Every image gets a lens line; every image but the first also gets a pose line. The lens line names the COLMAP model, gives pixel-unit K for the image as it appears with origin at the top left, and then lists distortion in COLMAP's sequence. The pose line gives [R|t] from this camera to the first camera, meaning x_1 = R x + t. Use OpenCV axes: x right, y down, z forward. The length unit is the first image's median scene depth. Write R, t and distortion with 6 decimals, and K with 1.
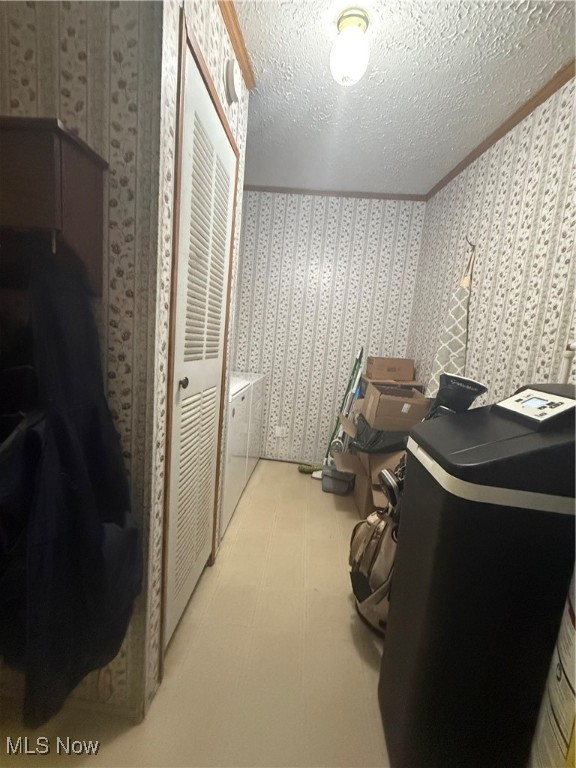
lens RADIAL K [[306.7, 0, 287.4], [0, 306.7, 383.6], [0, 0, 1]] dist [0.001167, -0.000003]
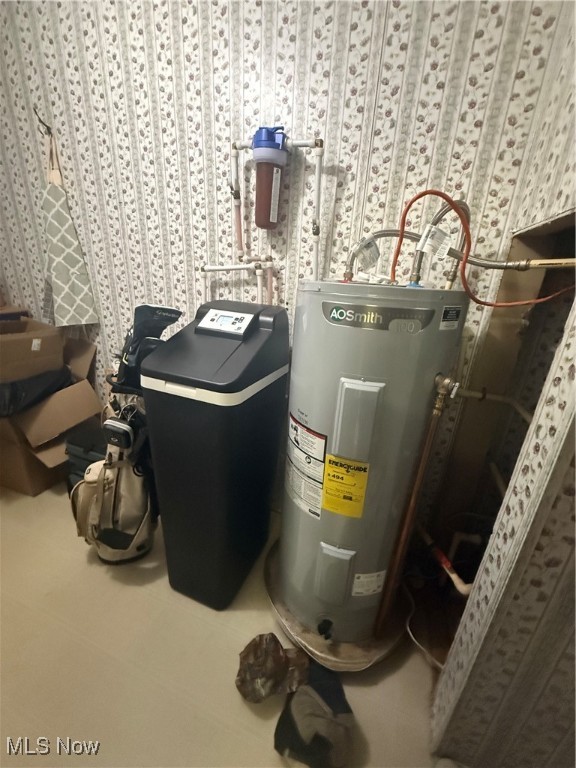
lens RADIAL K [[306.7, 0, 288.2], [0, 306.7, 384.3], [0, 0, 1]] dist [0.001167, -0.000003]
pose [[0.294692, -0.388219, 0.873179, -0.235926], [0.096714, 0.921182, 0.376921, -0.092366], [-0.950685, -0.026627, 0.309012, 0.174984]]
